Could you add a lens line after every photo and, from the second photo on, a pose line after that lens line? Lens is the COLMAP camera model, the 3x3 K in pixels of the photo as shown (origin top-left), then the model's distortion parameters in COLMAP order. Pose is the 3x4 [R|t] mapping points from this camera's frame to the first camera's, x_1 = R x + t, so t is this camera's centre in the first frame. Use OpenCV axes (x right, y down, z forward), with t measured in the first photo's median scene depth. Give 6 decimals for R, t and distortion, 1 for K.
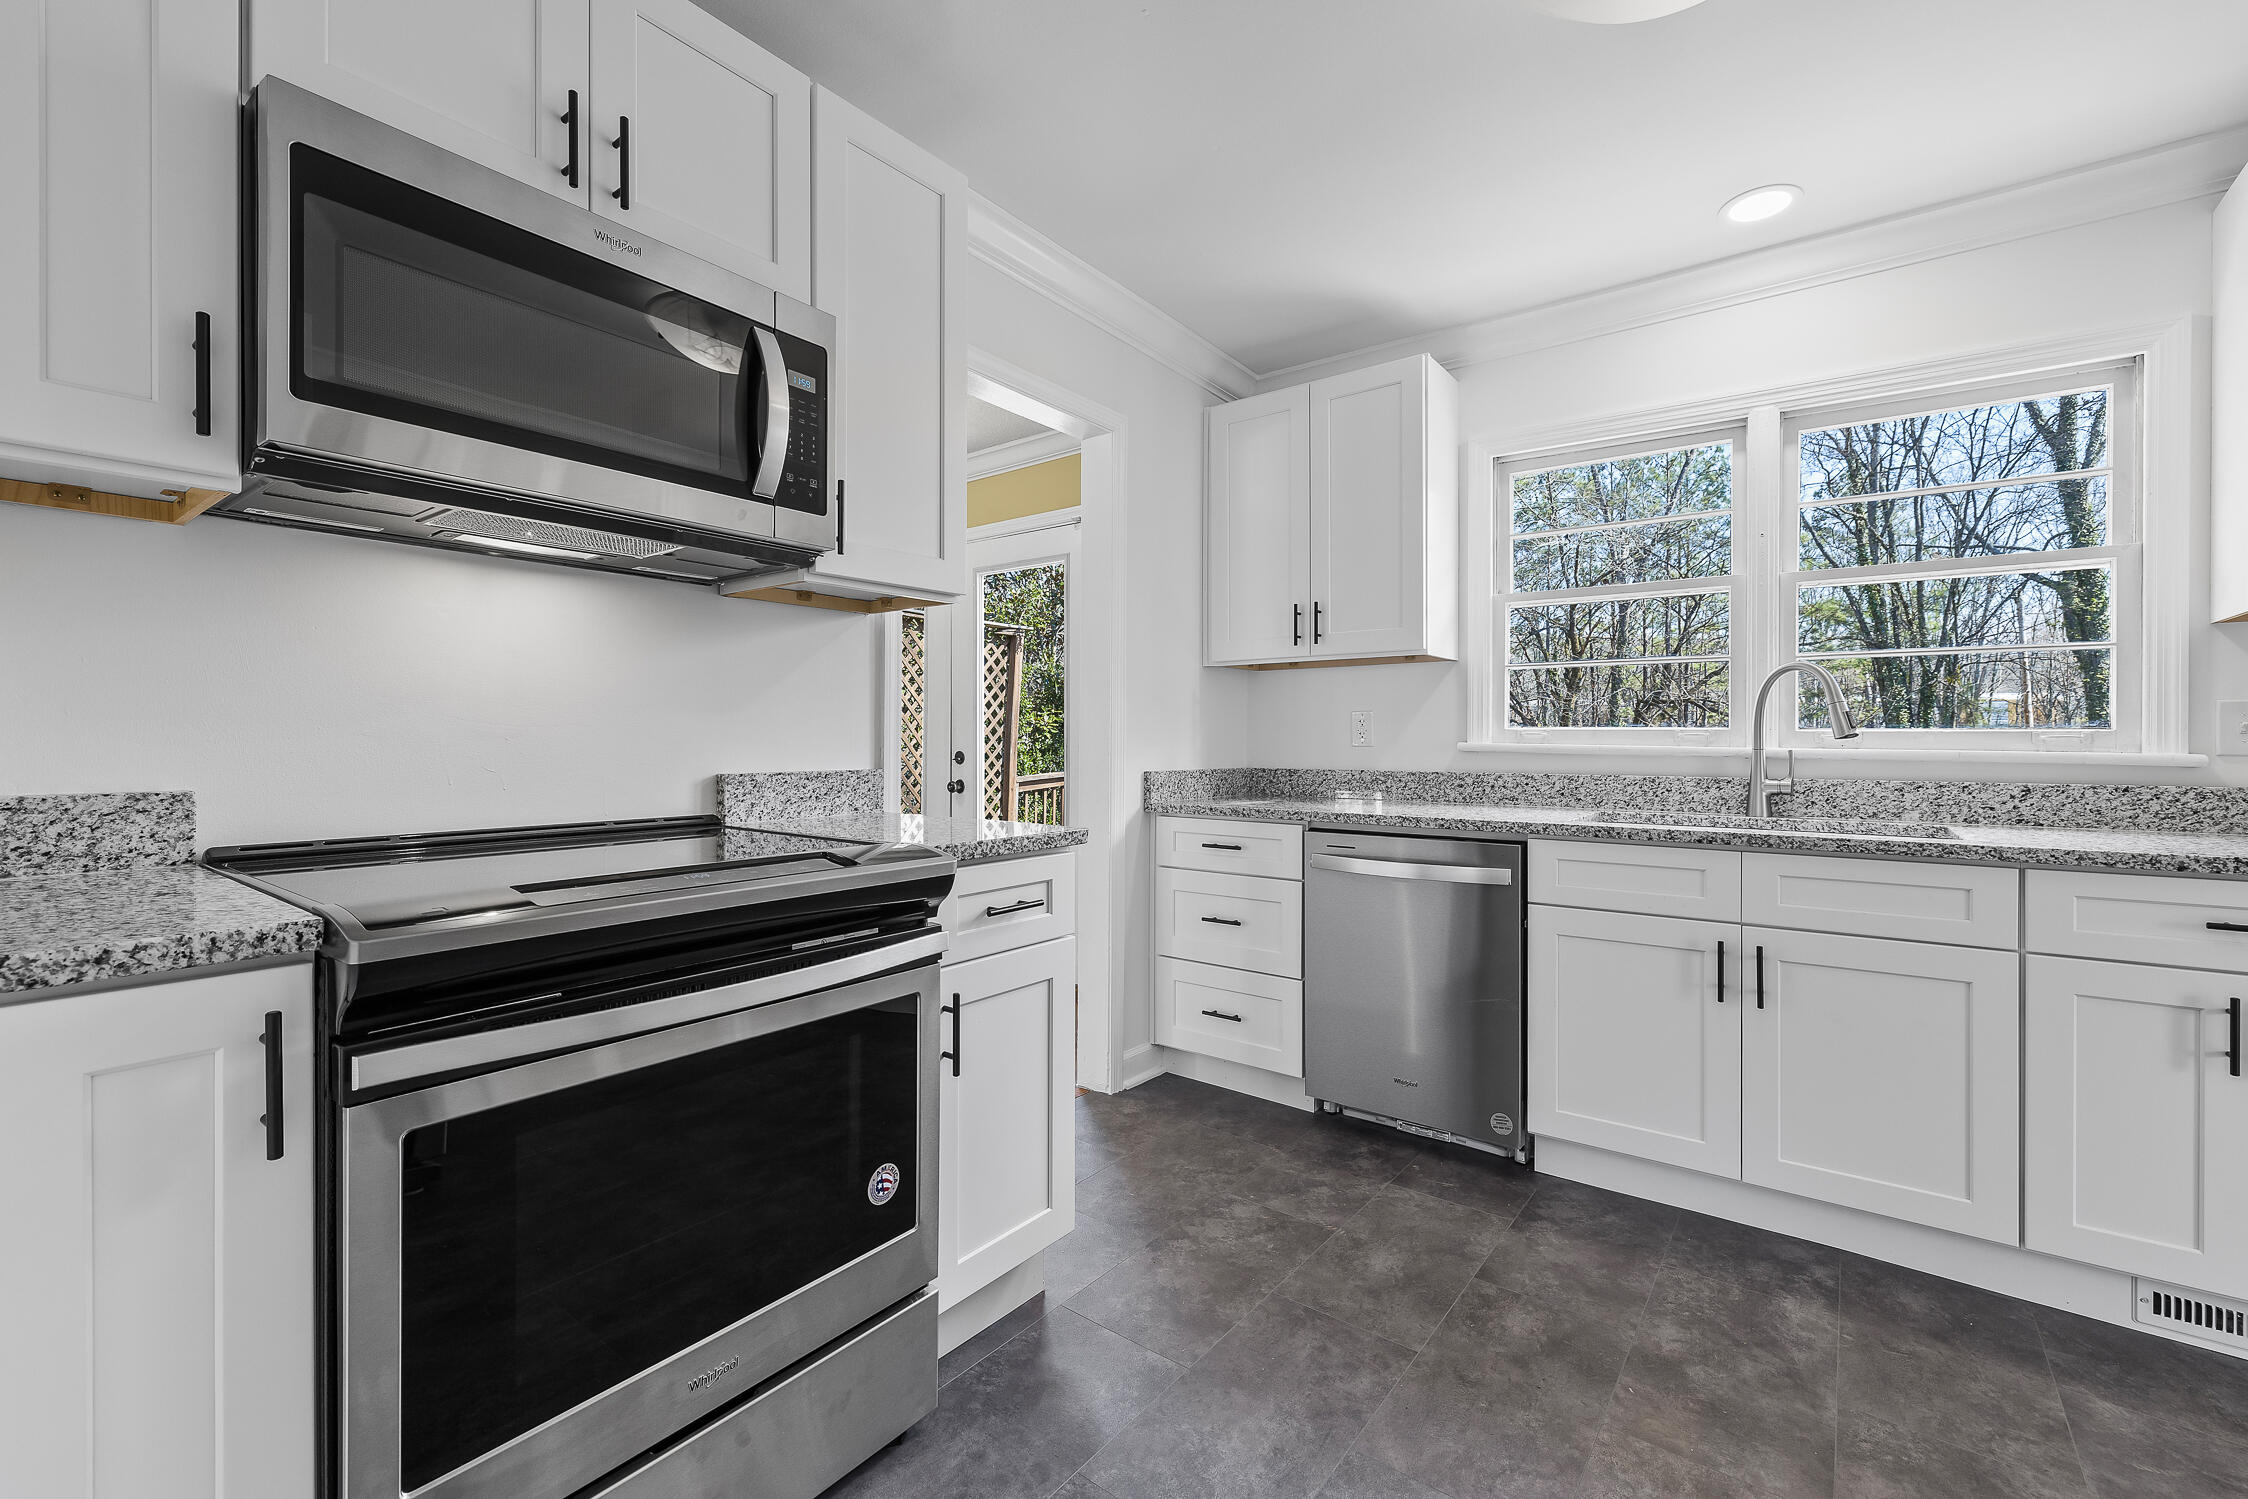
lens RADIAL K [[950.3, 0, 1123.8], [0, 950.3, 743.5], [0, 0, 1]] dist [-0.001088, 0.000907]
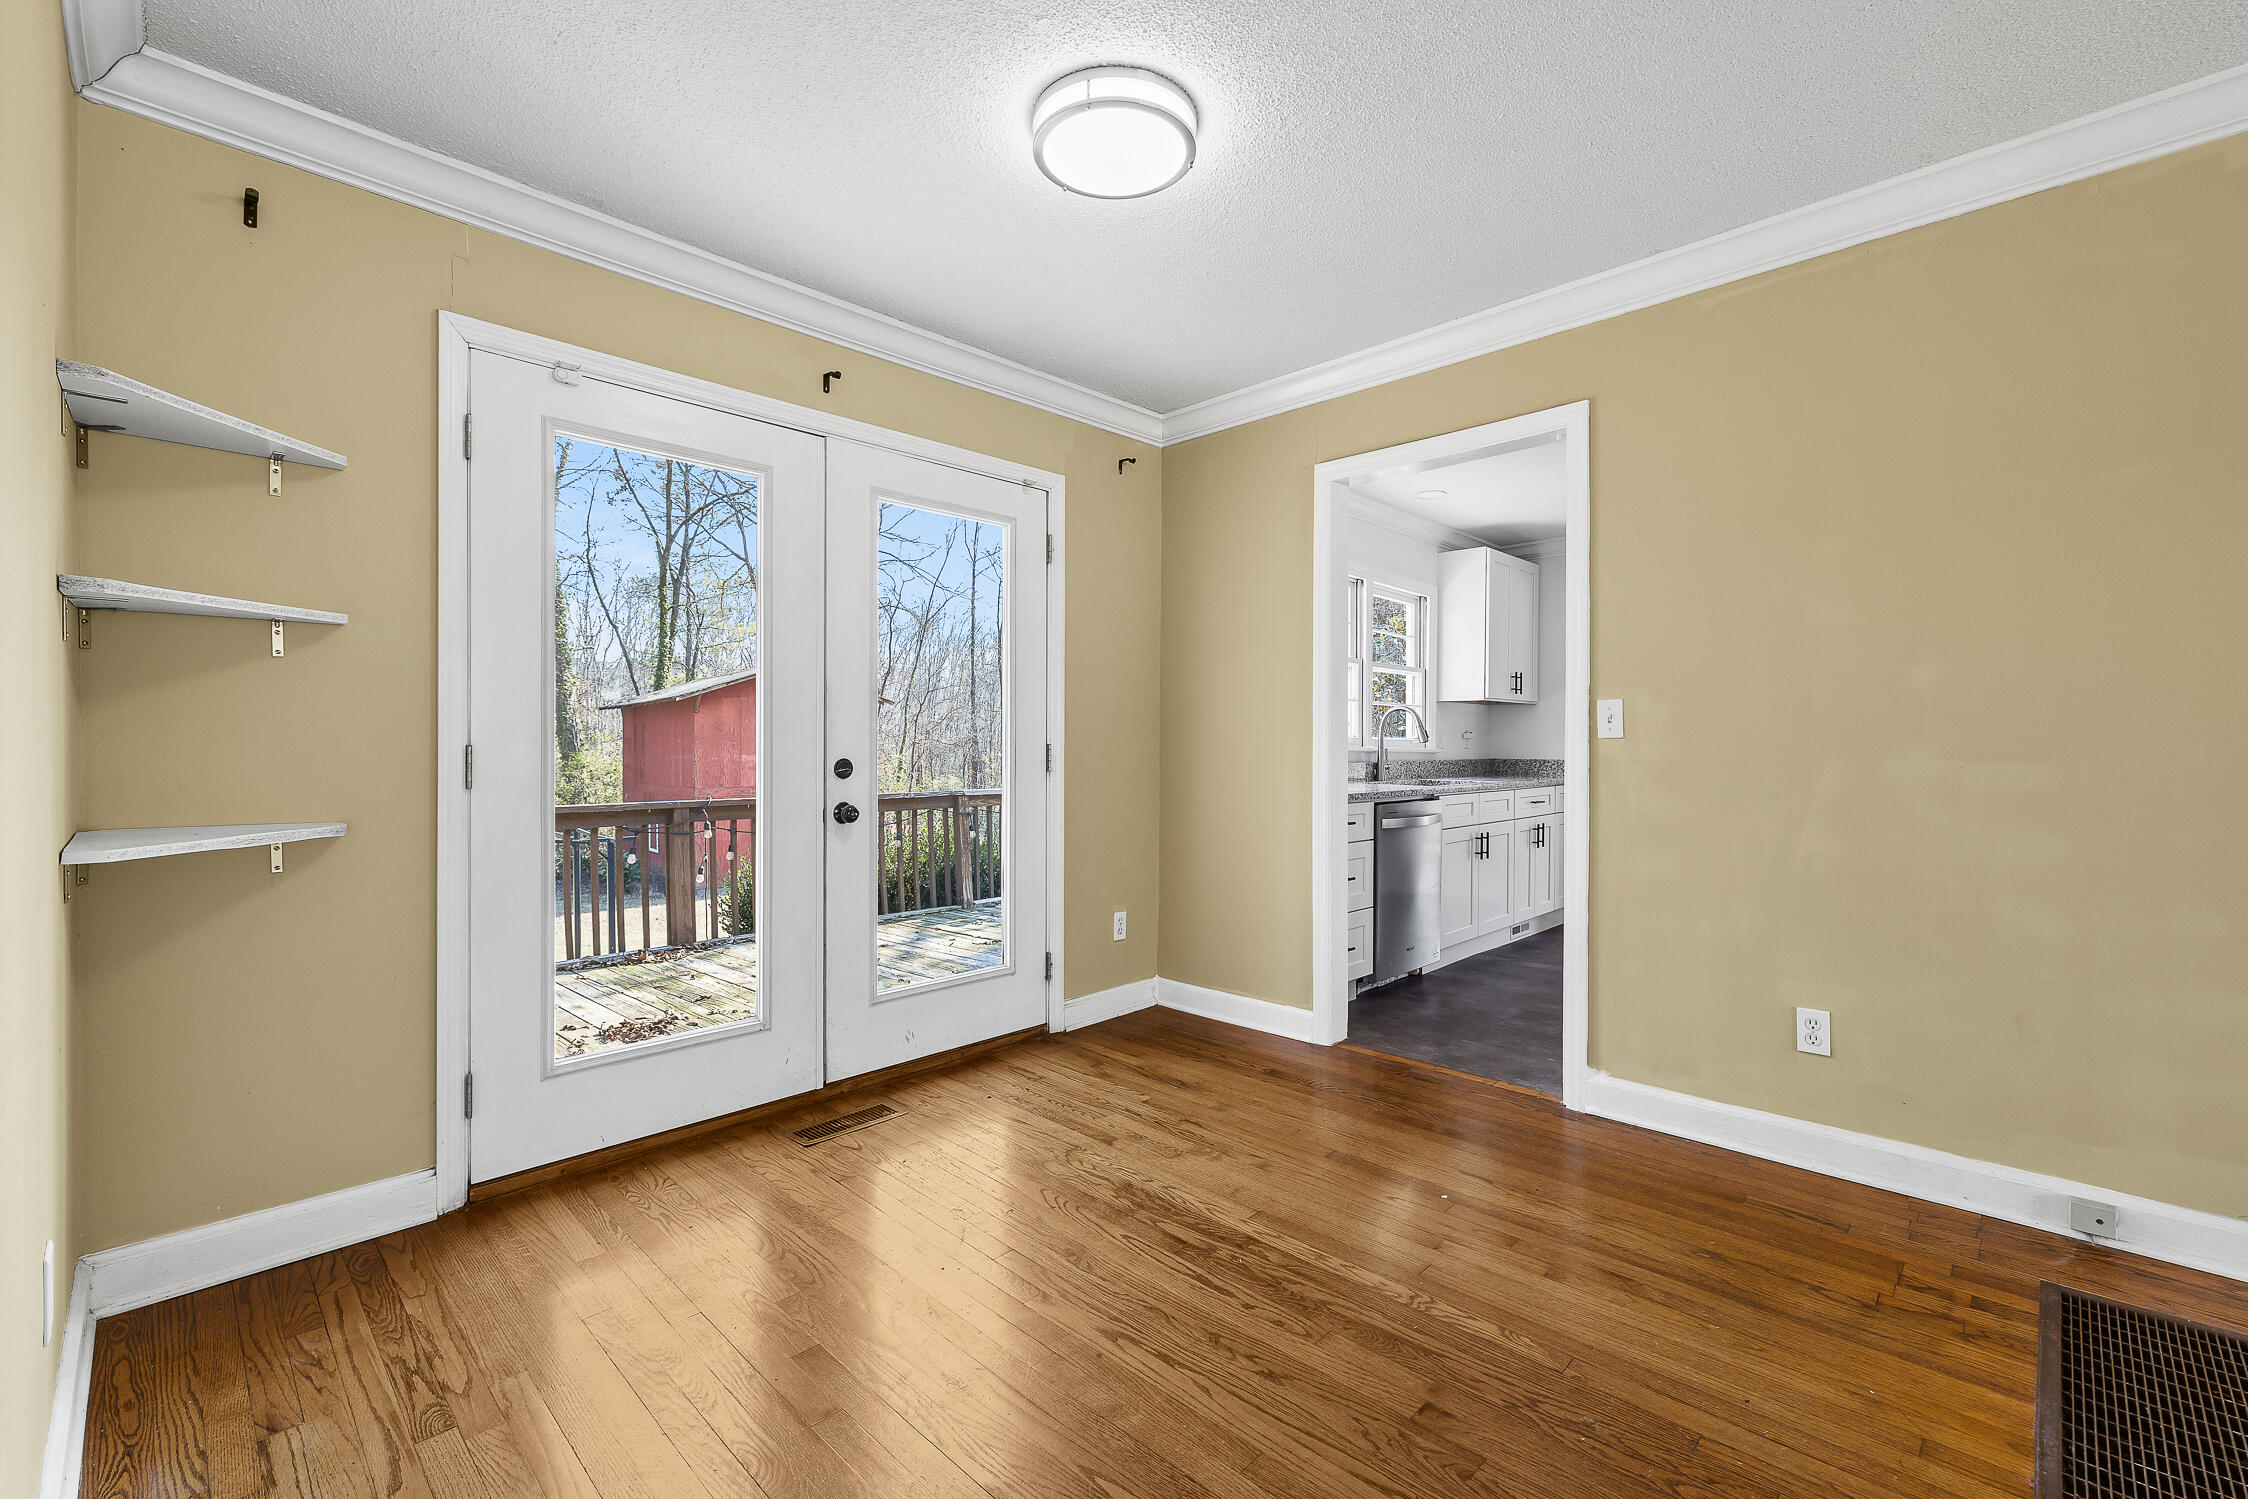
lens RADIAL K [[950.3, 0, 1119.0], [0, 950.3, 752.2], [0, 0, 1]] dist [-0.001088, 0.000907]
pose [[0.120878, -0.010875, 0.992608, -1.522868], [0.000135, 0.999940, 0.010939, -0.007774], [-0.992667, -0.001189, 0.120872, 1.402412]]
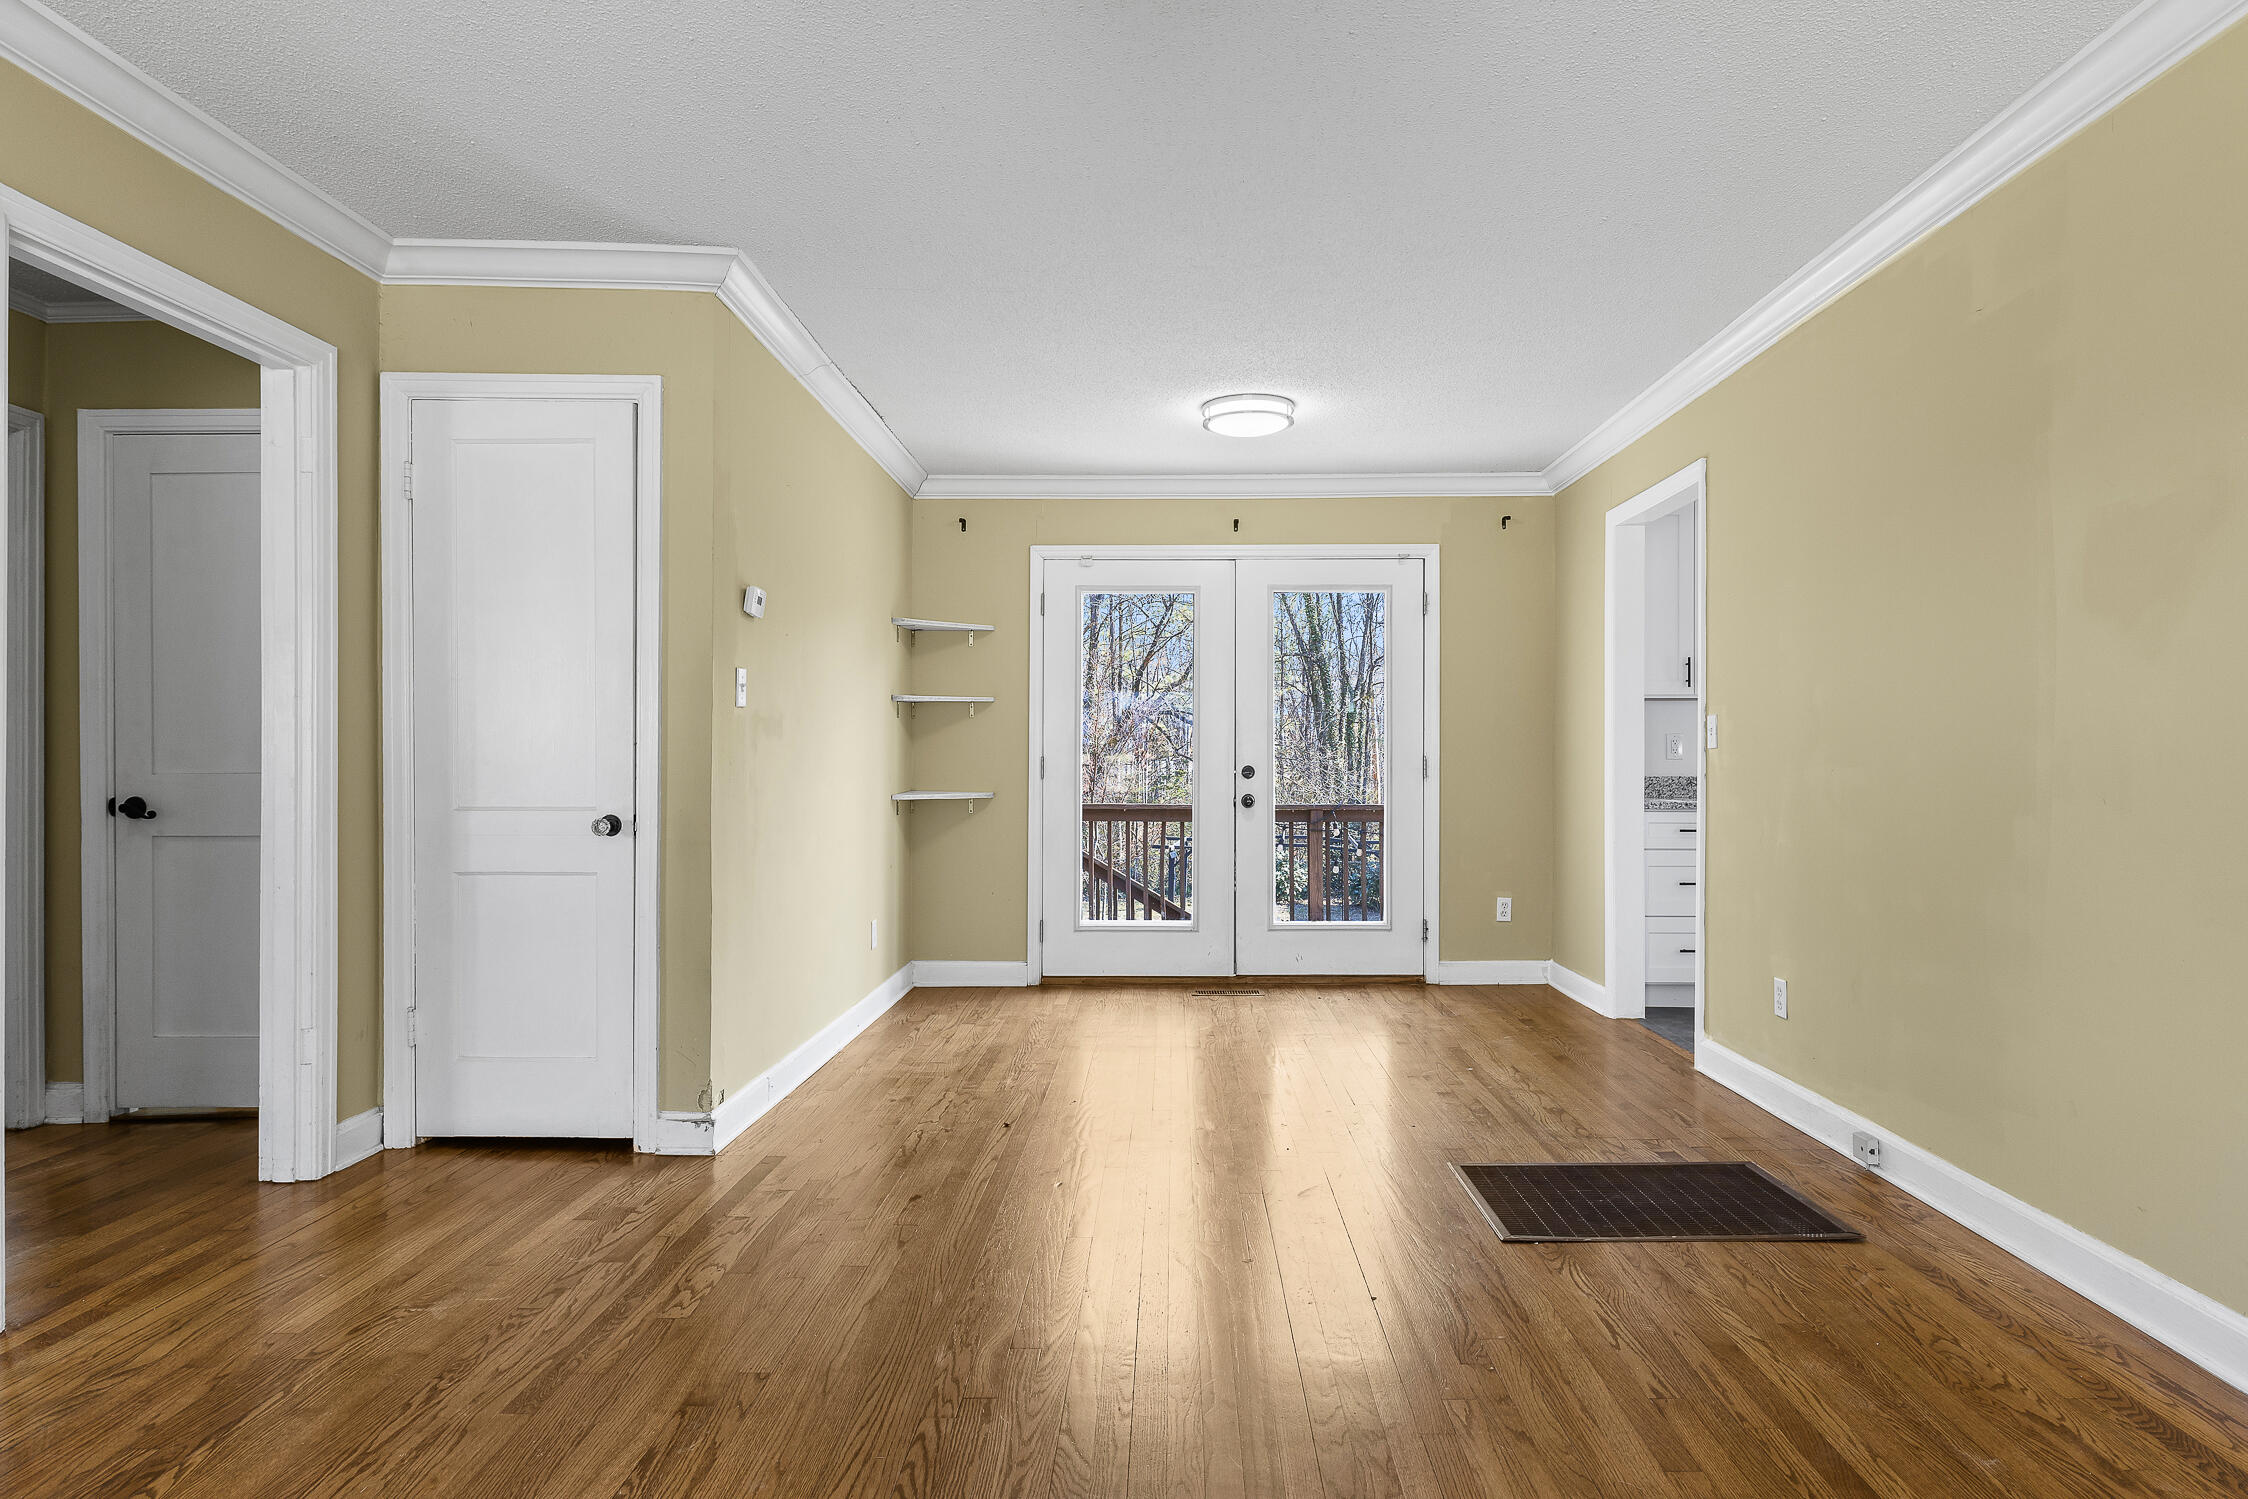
lens RADIAL K [[1250.0, 0, 1169.8], [0, 1250.0, 760.6], [0, 0, 1]] dist [-0.004671, 0.004711]
pose [[0.794226, -0.002841, 0.607616, -1.985835], [0.002739, 0.999996, 0.001095, 0.000795], [-0.607616, 0.000794, 0.794231, 0.006559]]
